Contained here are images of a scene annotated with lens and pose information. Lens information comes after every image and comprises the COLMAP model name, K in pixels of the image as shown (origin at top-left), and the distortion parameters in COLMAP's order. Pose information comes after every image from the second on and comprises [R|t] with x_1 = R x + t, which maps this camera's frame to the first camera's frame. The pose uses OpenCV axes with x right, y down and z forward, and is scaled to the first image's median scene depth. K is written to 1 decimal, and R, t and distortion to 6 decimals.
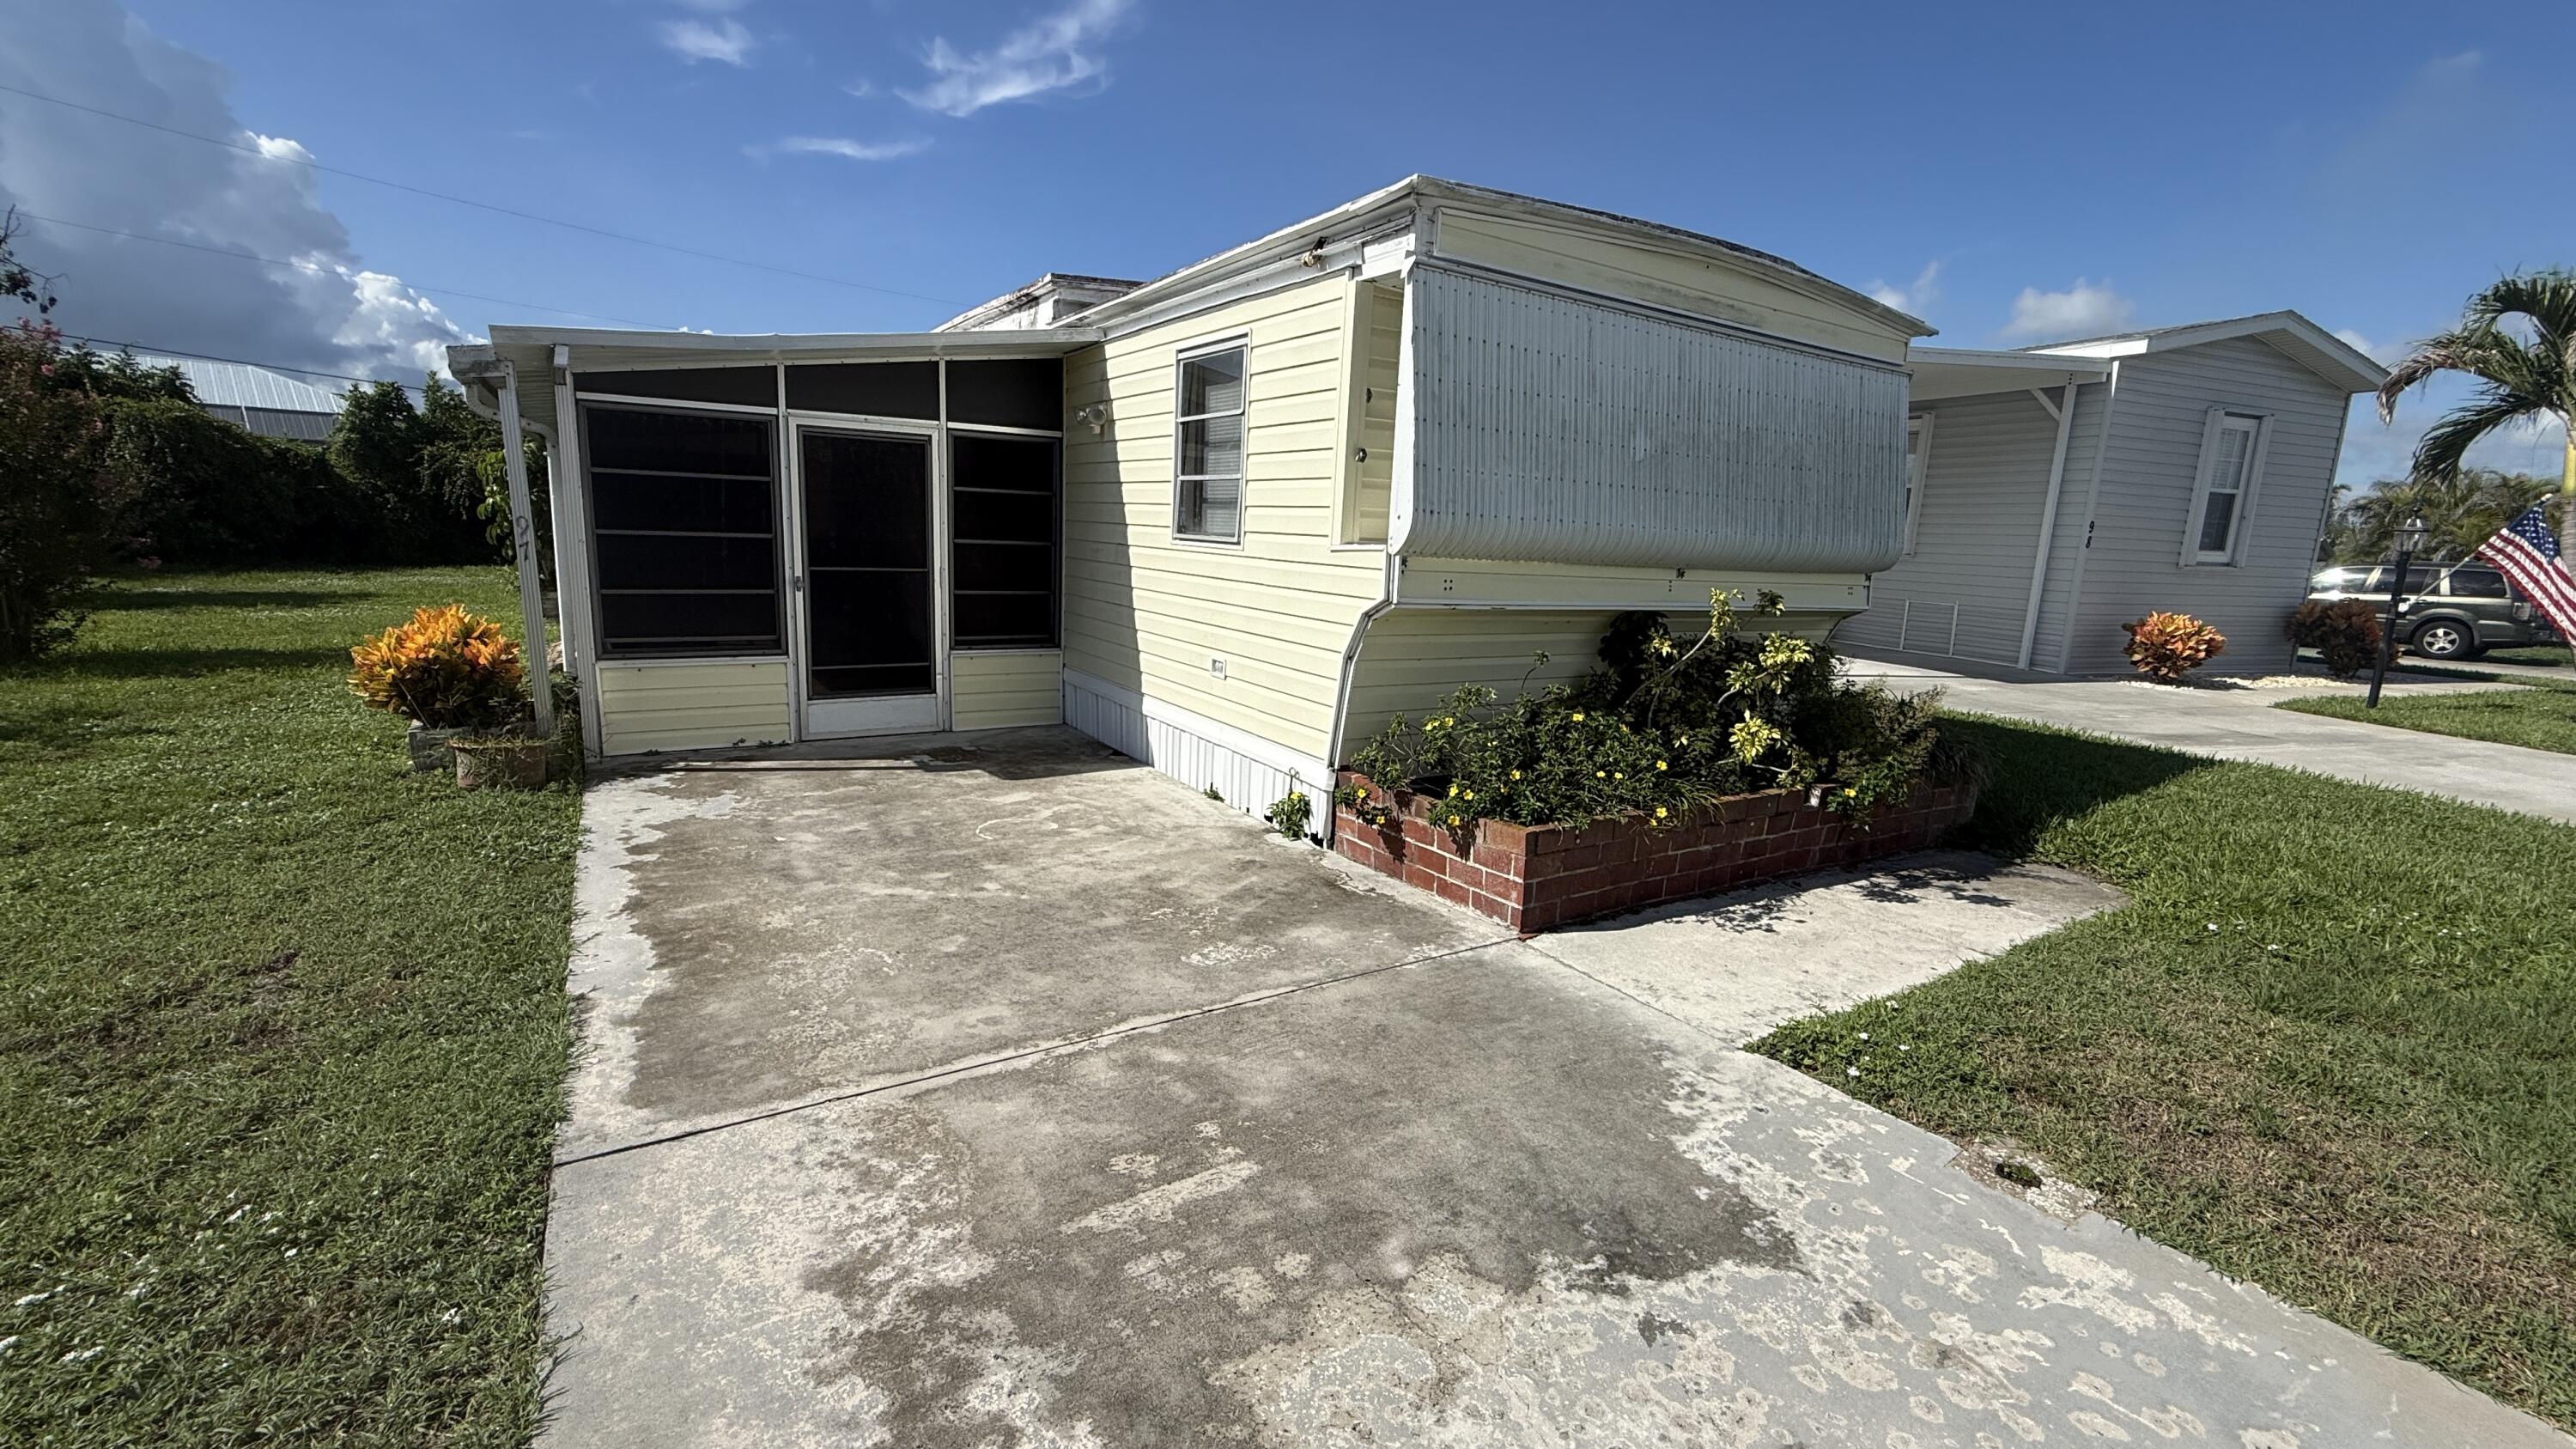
lens RADIAL K [[1058.6, 0, 1285.7], [0, 1058.6, 722.2], [0, 0, 1]] dist [-0.000010, -0.000084]
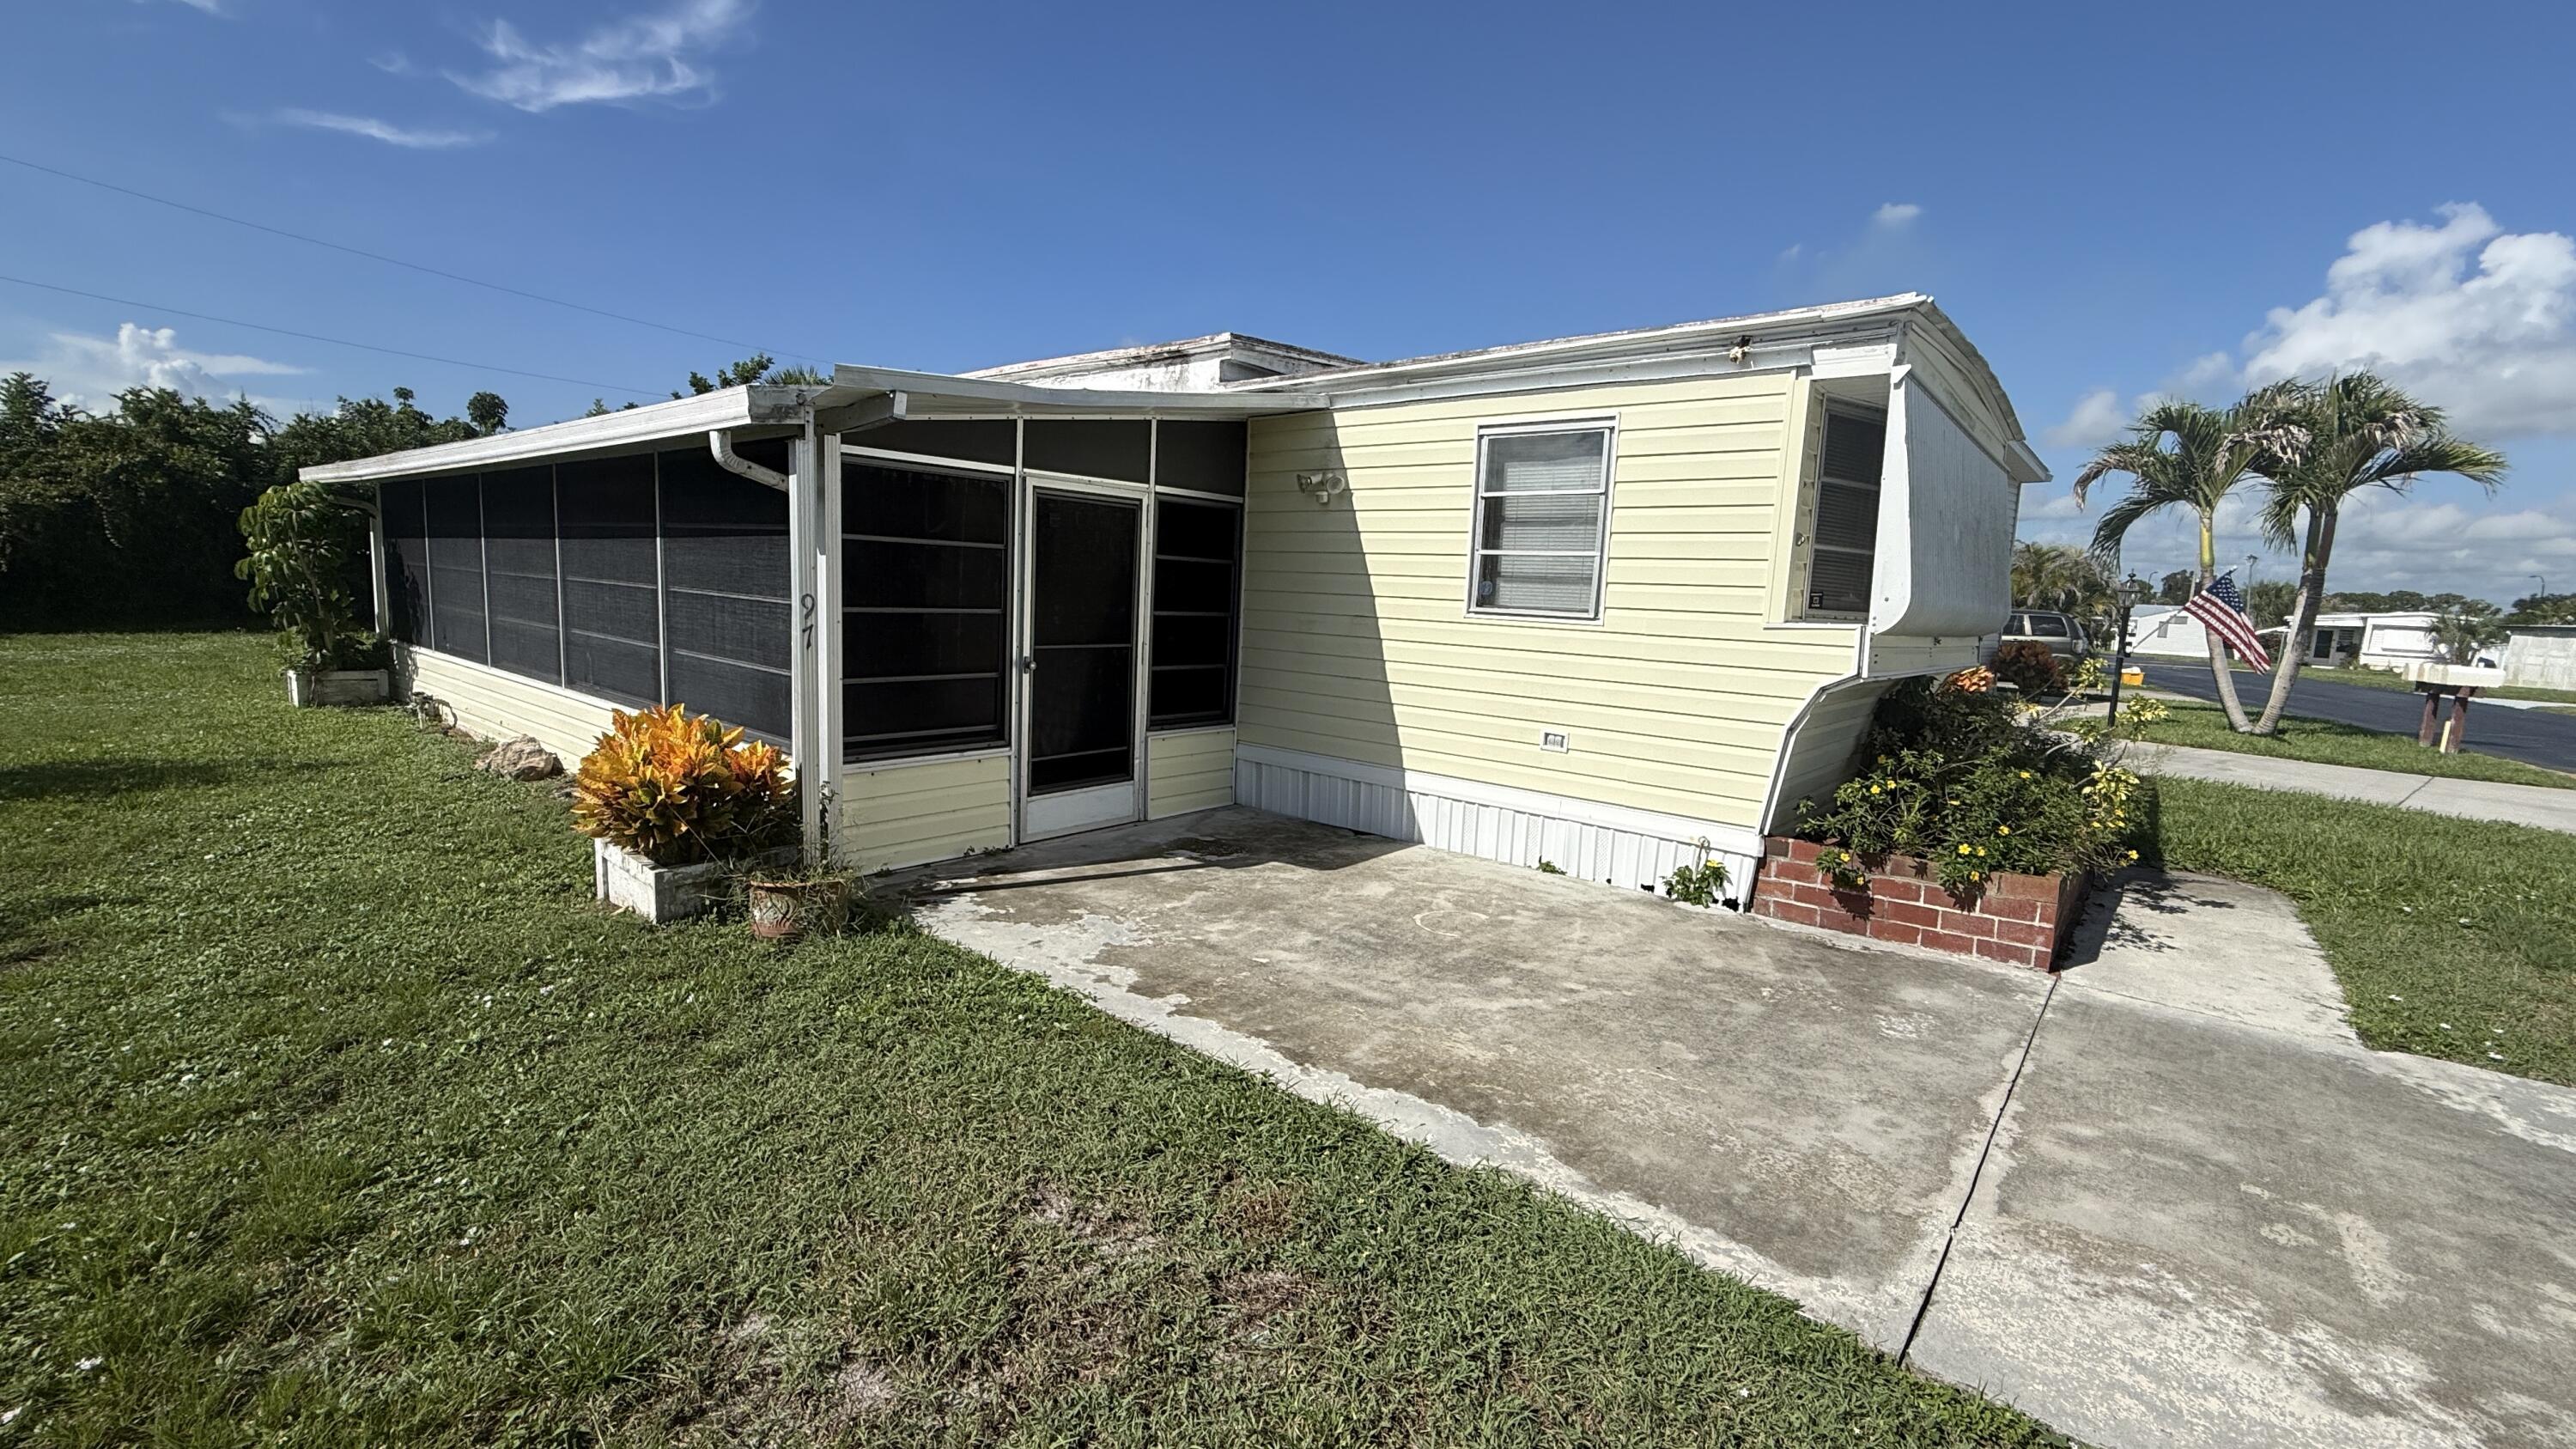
lens RADIAL K [[1058.6, 0, 1290.9], [0, 1058.6, 722.9], [0, 0, 1]] dist [-0.000010, -0.000084]
pose [[0.952071, -0.040521, 0.303182, -0.699643], [0.054042, 0.997877, -0.036336, -0.052880], [-0.301066, 0.050979, 0.952240, 0.137768]]
